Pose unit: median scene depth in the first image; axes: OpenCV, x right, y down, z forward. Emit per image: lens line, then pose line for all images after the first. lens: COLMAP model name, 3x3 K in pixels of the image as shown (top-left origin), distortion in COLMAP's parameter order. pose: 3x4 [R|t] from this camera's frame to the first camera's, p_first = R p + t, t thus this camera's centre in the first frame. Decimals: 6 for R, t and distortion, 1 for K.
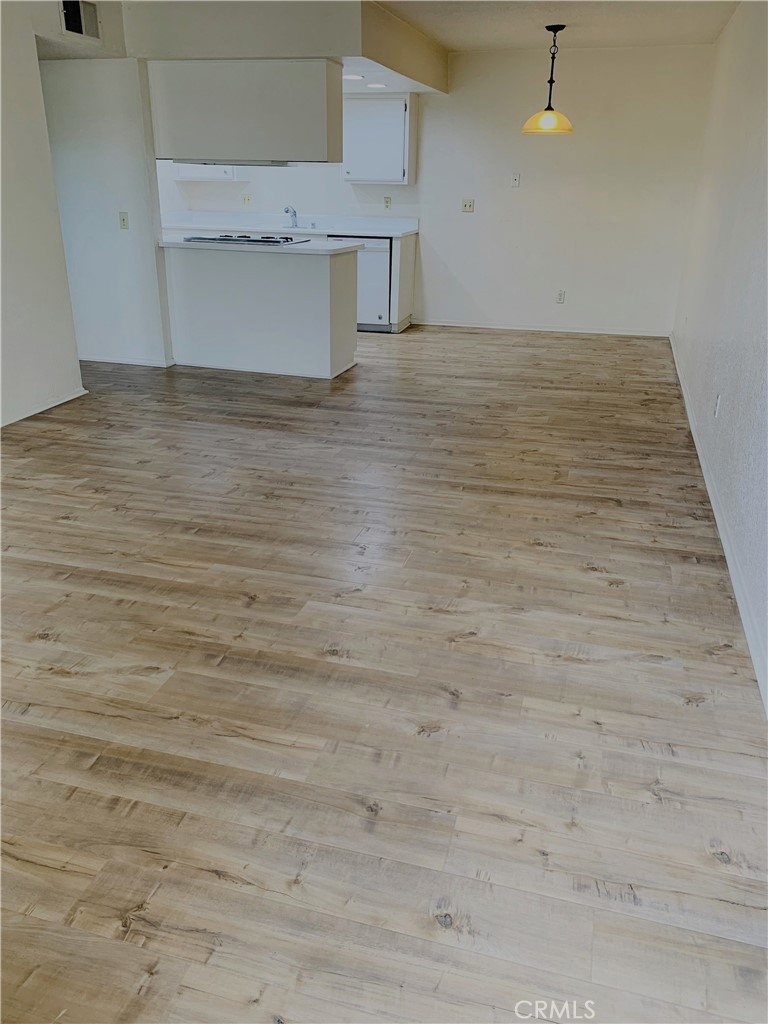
lens RADIAL K [[776.6, 0, 388.5], [0, 776.6, 513.5], [0, 0, 1]] dist [-0.006252, -0.005188]
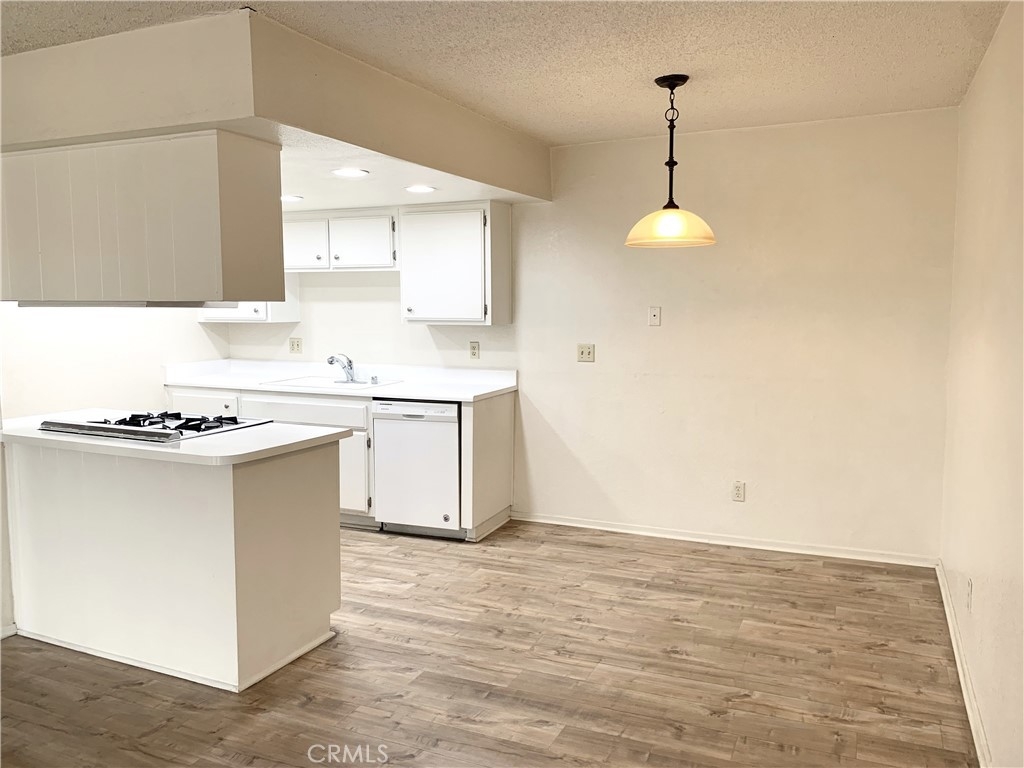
lens RADIAL K [[776.6, 0, 510.3], [0, 776.6, 388.0], [0, 0, 1]] dist [-0.006252, -0.005188]
pose [[0.987234, -0.004130, -0.159225, 0.168153], [-0.042890, 0.955846, -0.290720, -0.203057], [0.153395, 0.293837, 0.943467, 0.440769]]
